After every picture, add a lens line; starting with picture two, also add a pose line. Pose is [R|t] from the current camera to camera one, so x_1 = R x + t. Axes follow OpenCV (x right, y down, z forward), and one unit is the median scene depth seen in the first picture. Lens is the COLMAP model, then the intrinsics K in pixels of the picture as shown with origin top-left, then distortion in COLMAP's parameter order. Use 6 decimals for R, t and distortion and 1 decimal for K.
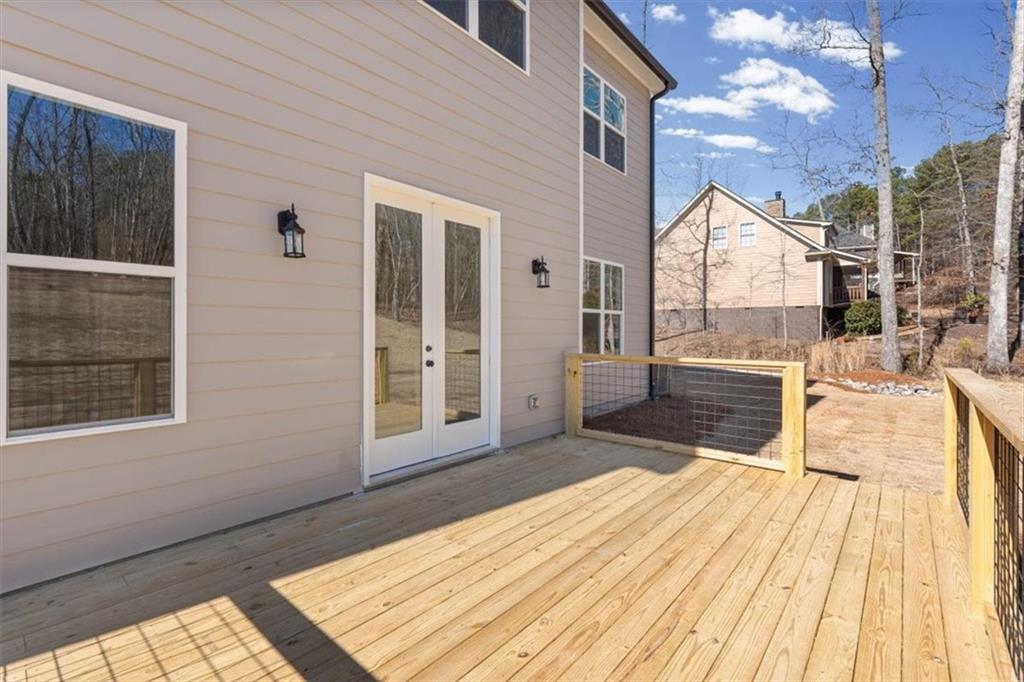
lens RADIAL K [[458.9, 0, 511.0], [0, 458.9, 334.8], [0, 0, 1]] dist [-0.005109, -0.000492]
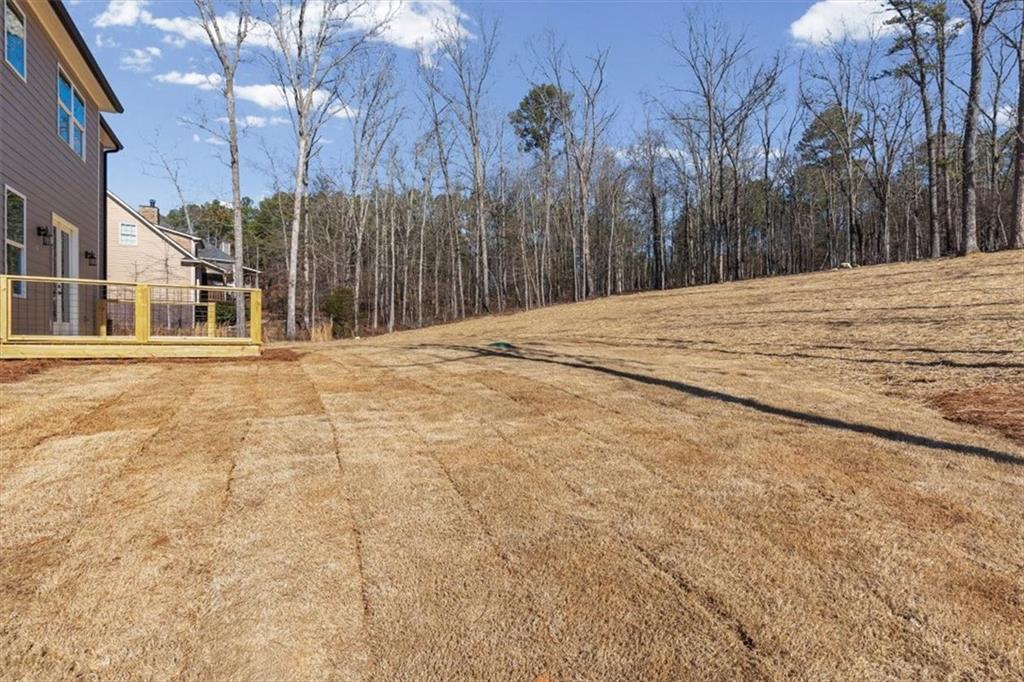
lens RADIAL K [[458.9, 0, 511.0], [0, 458.9, 334.8], [0, 0, 1]] dist [-0.005109, -0.000492]
pose [[0.340859, 0.003306, 0.940108, -0.220990], [0.008073, 0.999947, -0.006444, 0.043172], [-0.940080, 0.009786, 0.340815, -0.267711]]
